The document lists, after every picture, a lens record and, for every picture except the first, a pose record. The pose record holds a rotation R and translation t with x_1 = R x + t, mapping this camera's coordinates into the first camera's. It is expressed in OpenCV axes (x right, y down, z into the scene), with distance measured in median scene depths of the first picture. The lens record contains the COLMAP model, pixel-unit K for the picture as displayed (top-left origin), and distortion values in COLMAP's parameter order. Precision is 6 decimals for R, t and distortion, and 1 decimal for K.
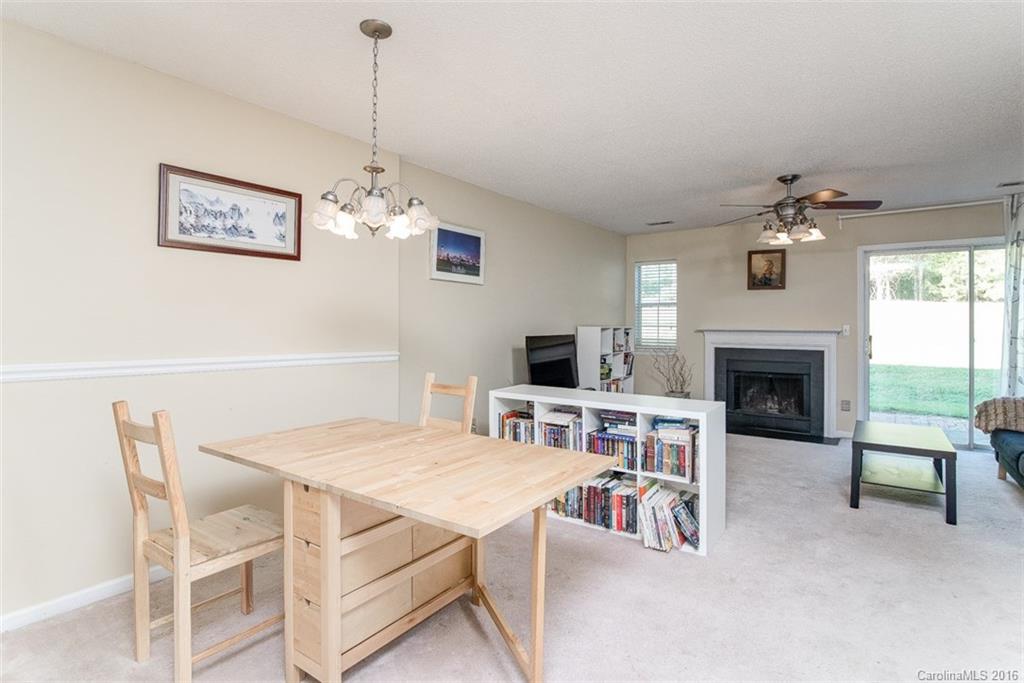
lens RADIAL K [[483.8, 0, 512.8], [0, 483.8, 324.1], [0, 0, 1]] dist [-0.042423, -0.000274]
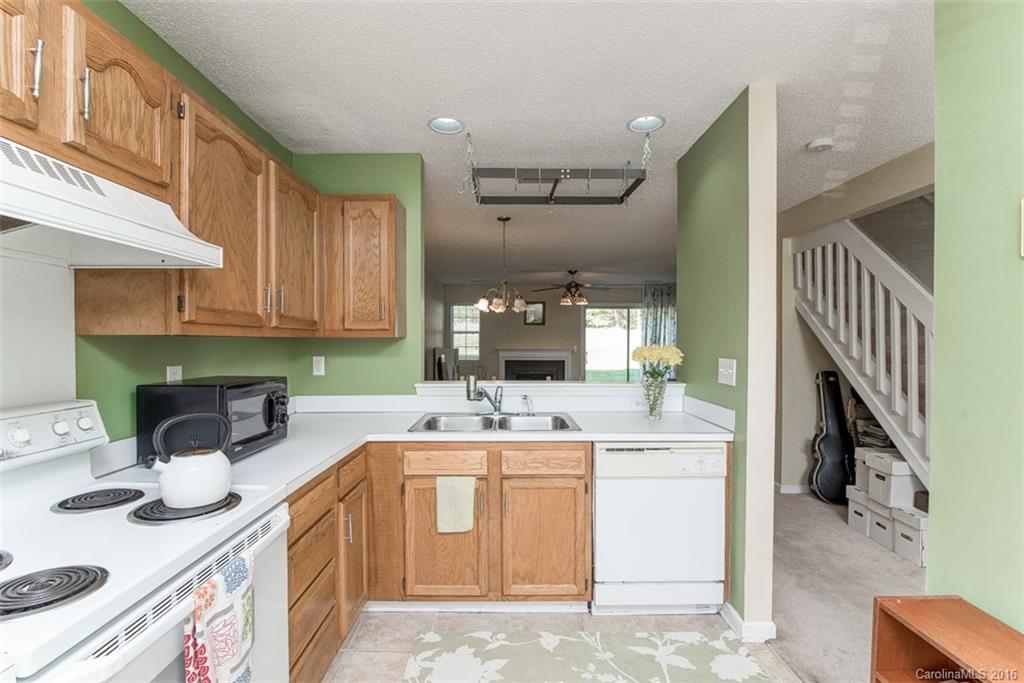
lens RADIAL K [[483.8, 0, 512.8], [0, 483.8, 324.1], [0, 0, 1]] dist [-0.042423, -0.000274]
pose [[0.797016, 0.024509, 0.603460, -1.181693], [-0.004344, 0.999383, -0.034851, -0.036498], [-0.603942, 0.025155, 0.796631, -0.625423]]
